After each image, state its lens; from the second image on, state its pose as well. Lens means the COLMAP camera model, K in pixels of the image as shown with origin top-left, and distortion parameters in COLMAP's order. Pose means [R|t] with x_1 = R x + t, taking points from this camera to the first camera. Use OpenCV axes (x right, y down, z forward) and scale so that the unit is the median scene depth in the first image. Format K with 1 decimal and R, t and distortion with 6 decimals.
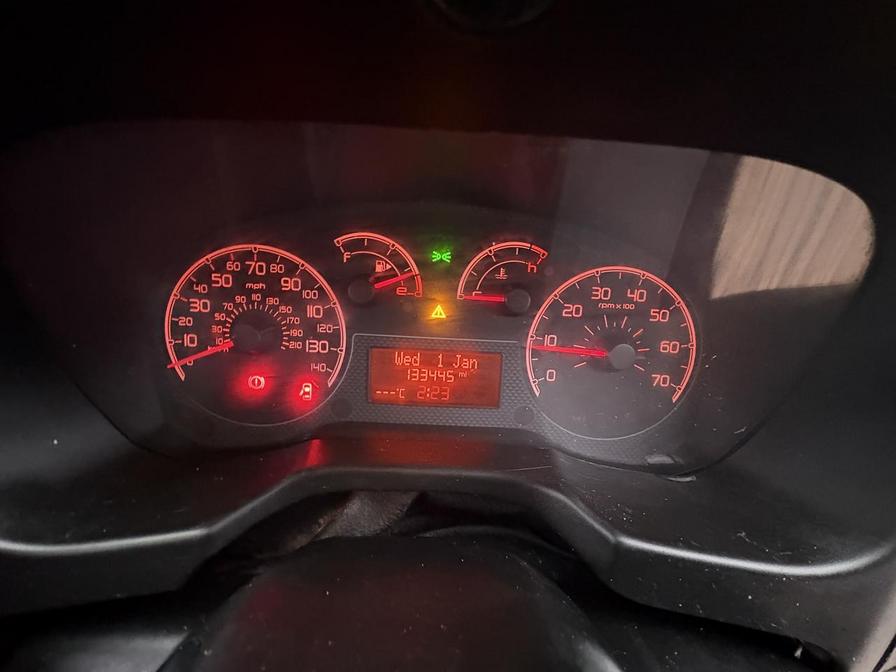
lens RADIAL K [[356.4, 0, 450.0], [0, 356.4, 332.8], [0, 0, 1]] dist [-0.000096, -0.000341]
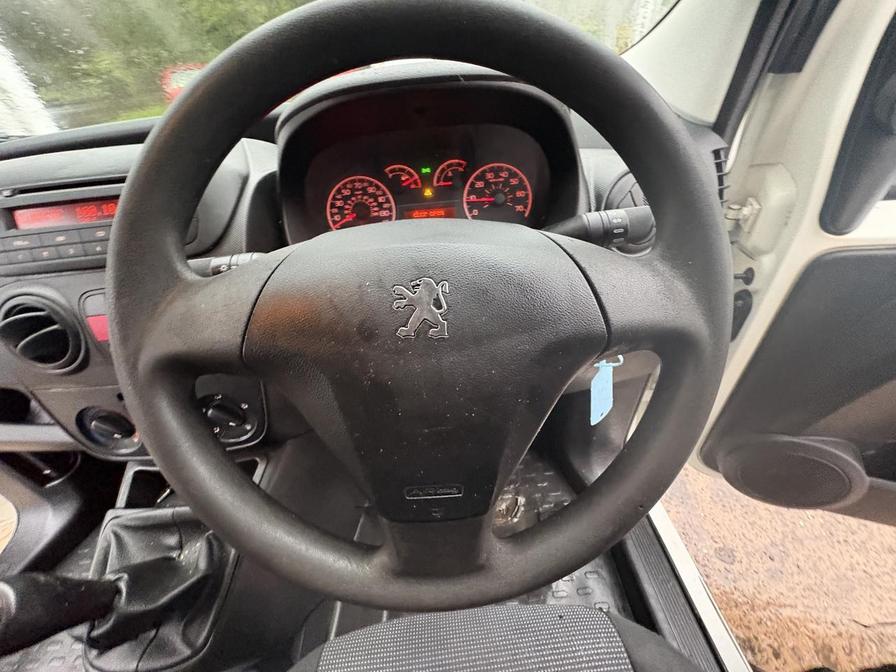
lens RADIAL K [[356.4, 0, 447.6], [0, 356.4, 328.5], [0, 0, 1]] dist [-0.000096, -0.000341]
pose [[0.989375, -0.140358, -0.037911, 0.068153], [0.143229, 0.985732, 0.088415, 0.716891], [0.024960, -0.092906, 0.995362, -1.696071]]
